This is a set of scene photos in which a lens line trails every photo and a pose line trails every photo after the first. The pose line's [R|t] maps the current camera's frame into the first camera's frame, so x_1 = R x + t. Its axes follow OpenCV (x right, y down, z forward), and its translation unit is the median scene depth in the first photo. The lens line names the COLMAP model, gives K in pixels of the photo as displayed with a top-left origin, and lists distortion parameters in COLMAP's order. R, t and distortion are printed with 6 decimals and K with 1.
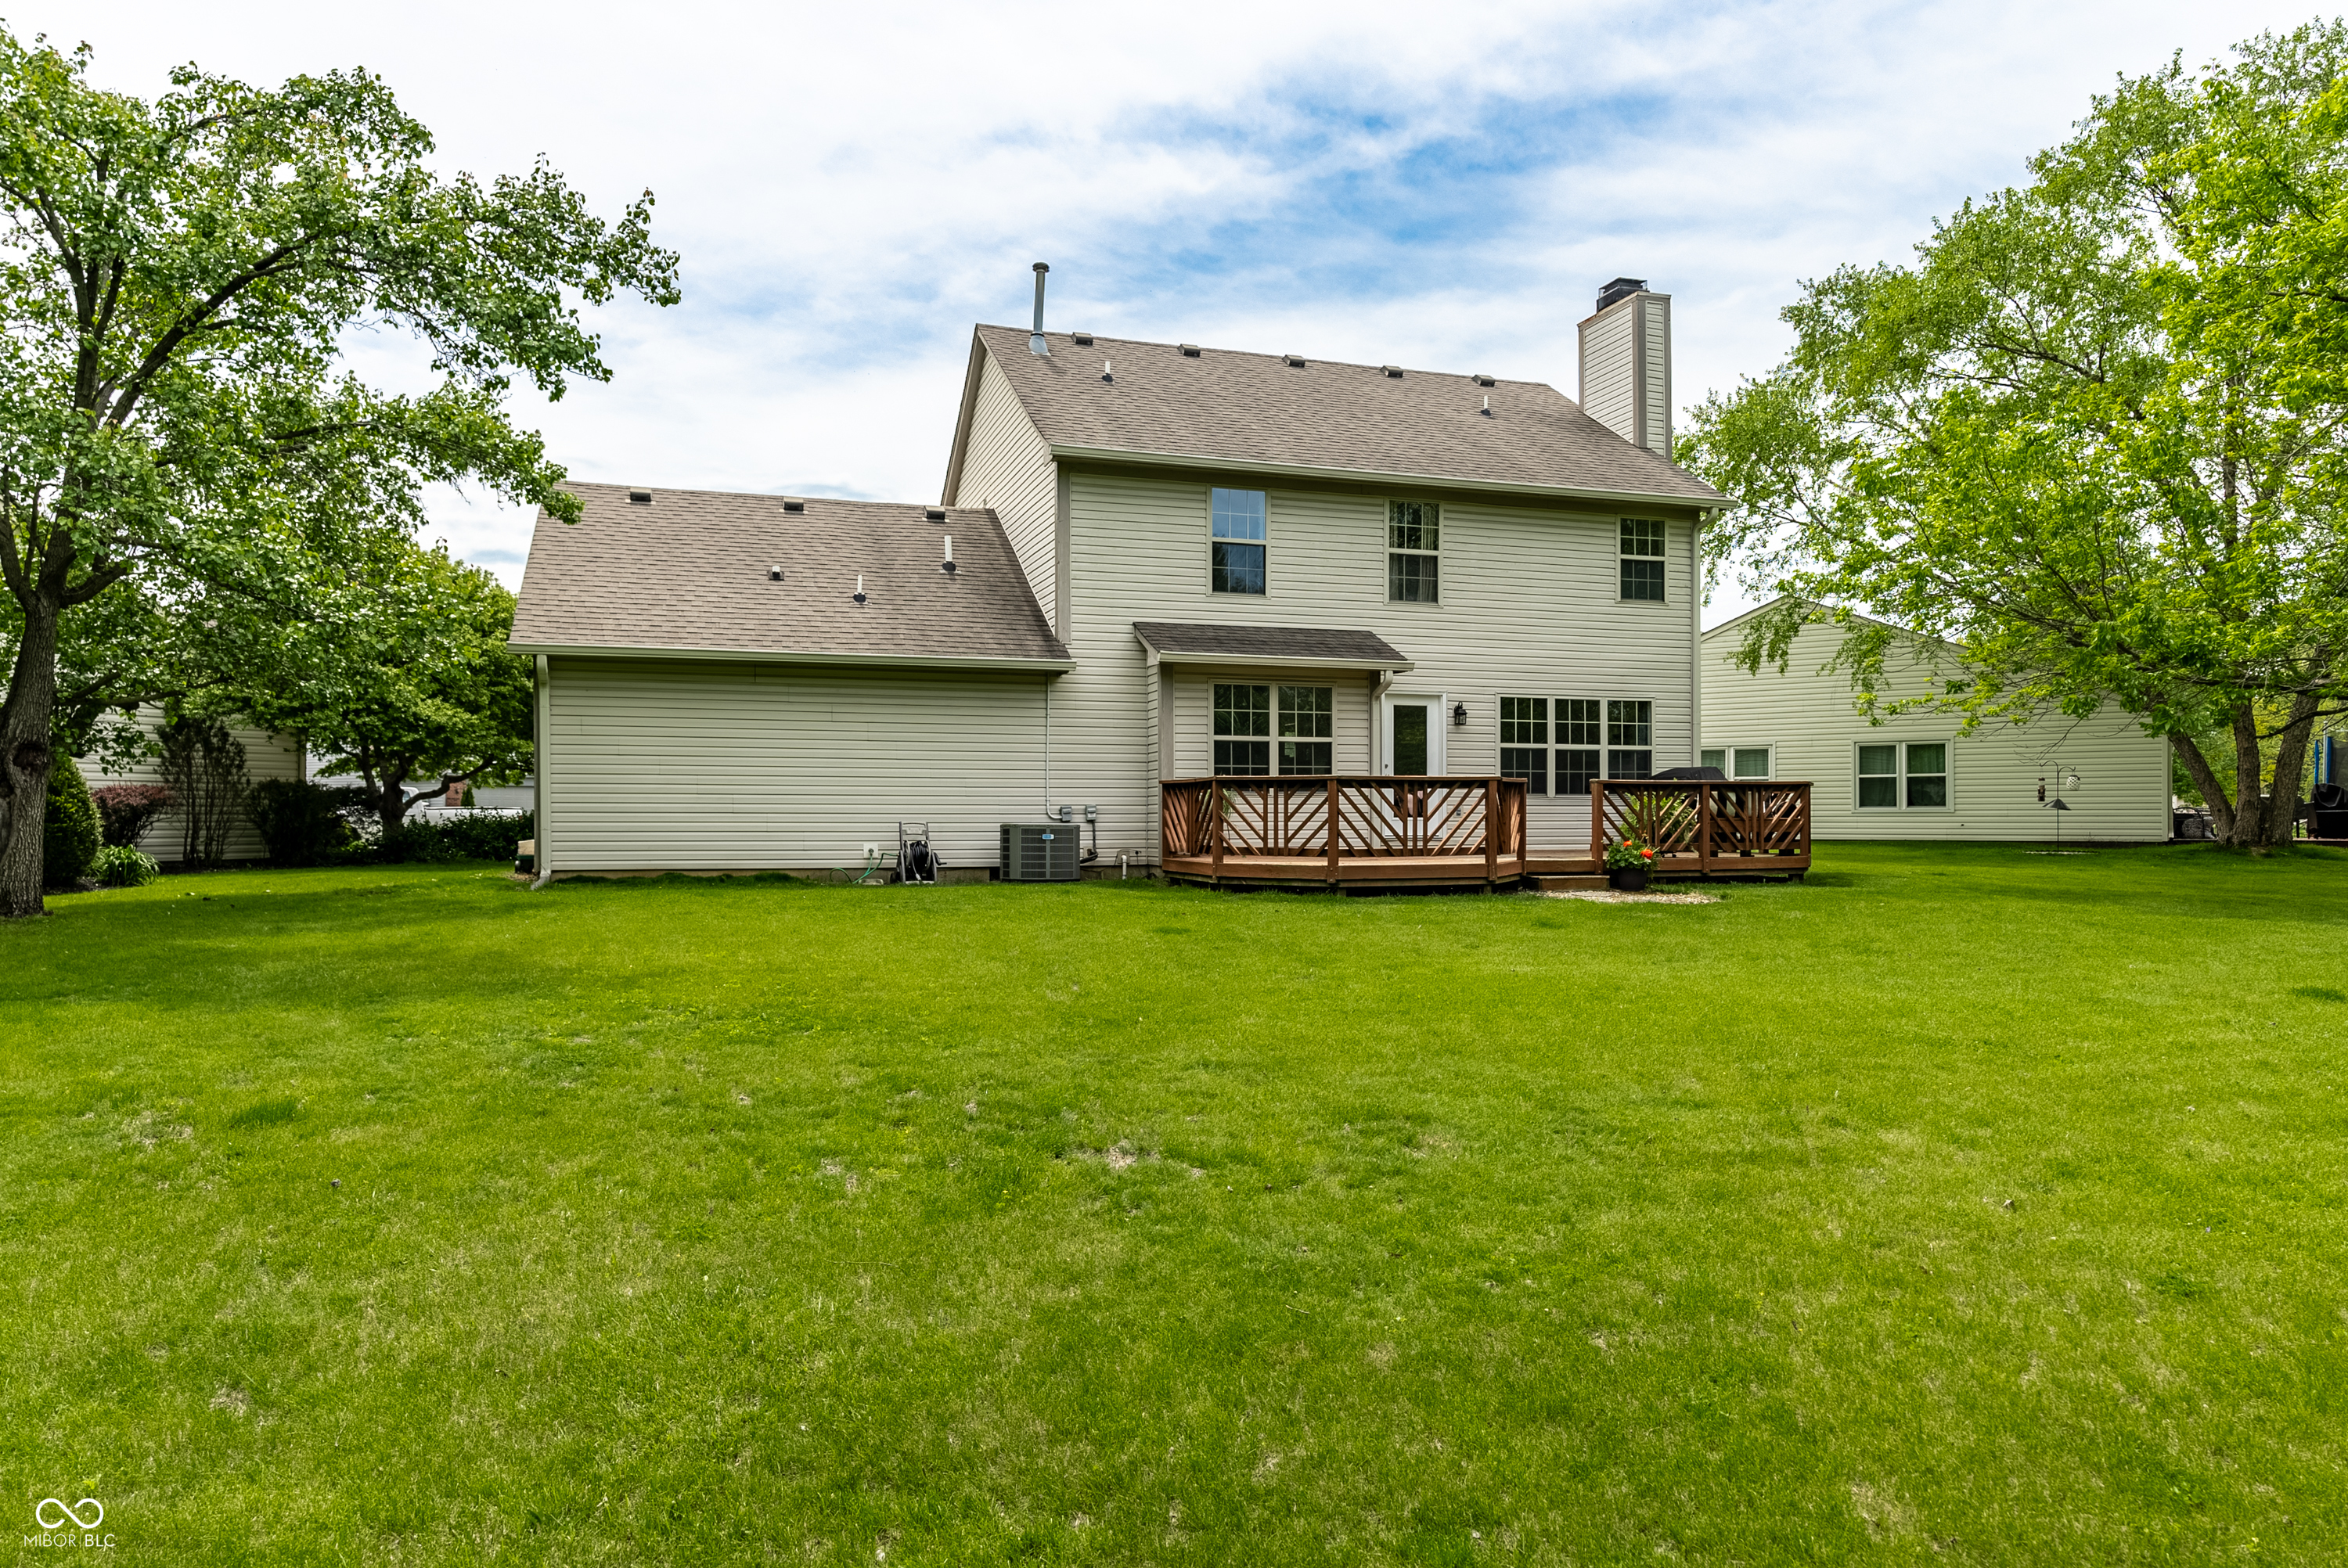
lens RADIAL K [[1408.0, 0, 1174.0], [0, 1408.0, 784.0], [0, 0, 1]] dist [0.030047, 0.000610]
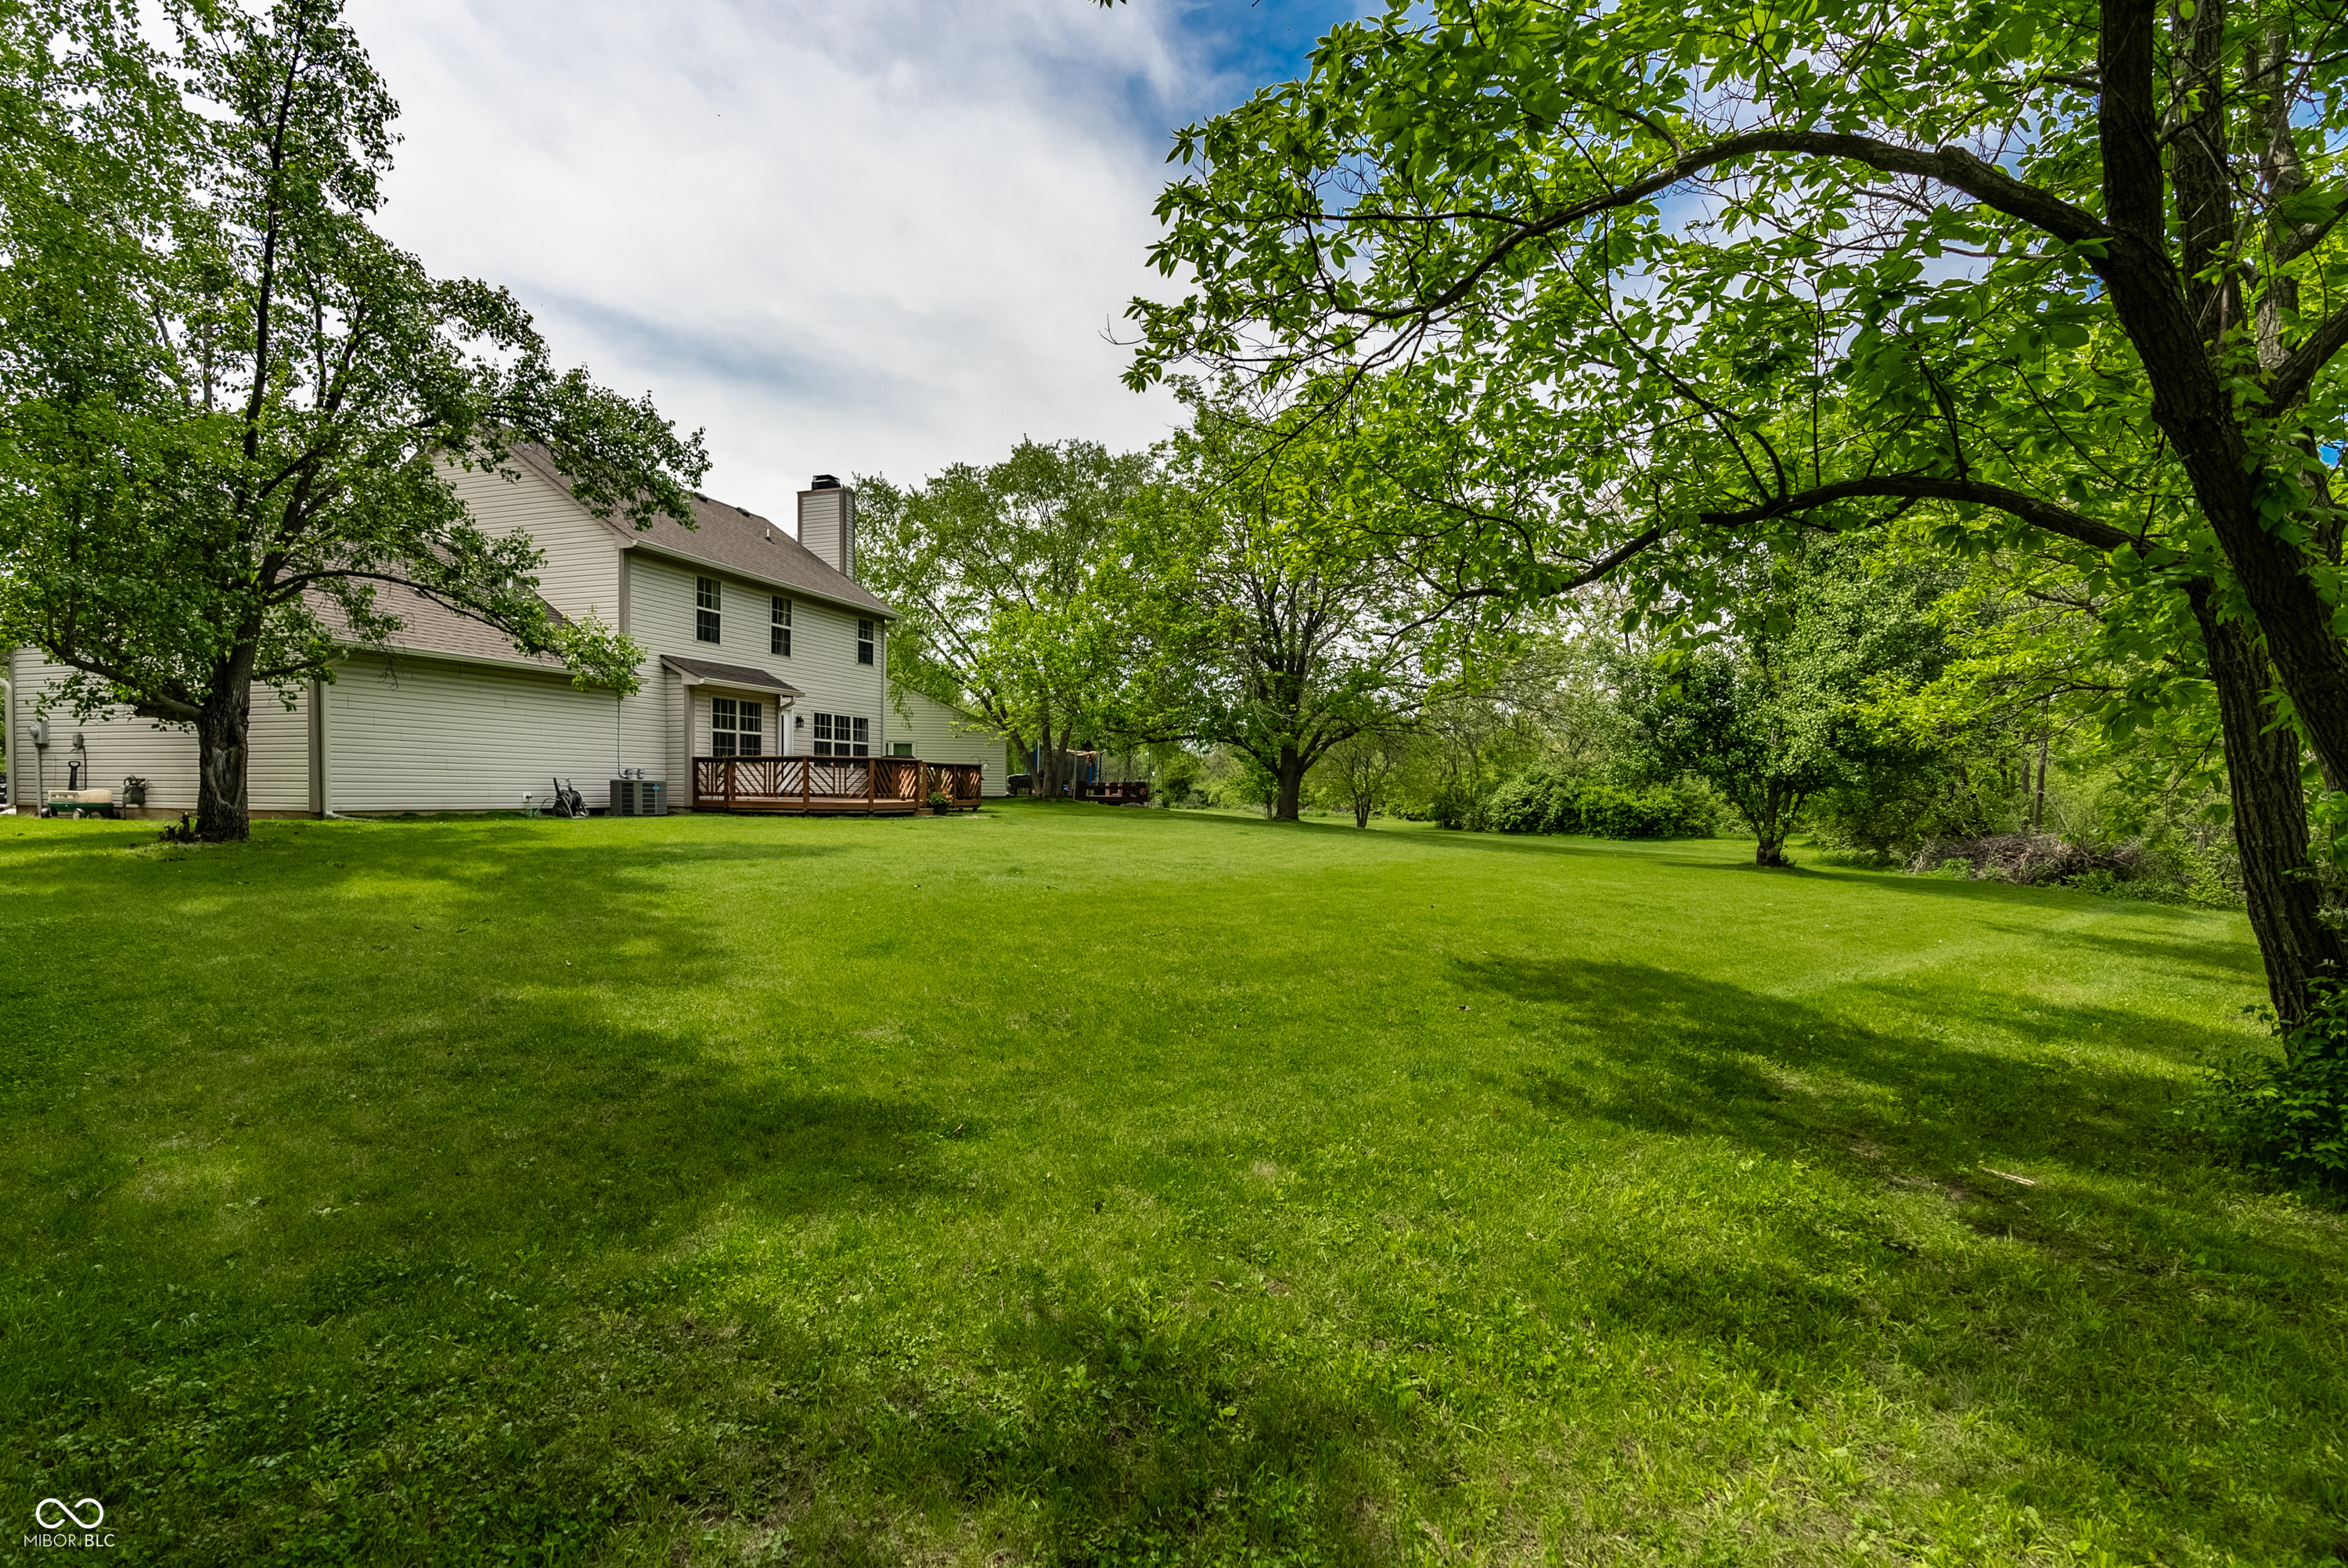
lens RADIAL K [[1078.4, 0, 1174.0], [0, 1078.4, 784.0], [0, 0, 1]] dist [-0.000392, -0.000012]
pose [[0.587547, 0.010466, 0.809122, -0.628539], [-0.031703, 0.999446, 0.010093, 0.001272], [-0.808569, -0.031581, 0.587554, -0.185826]]
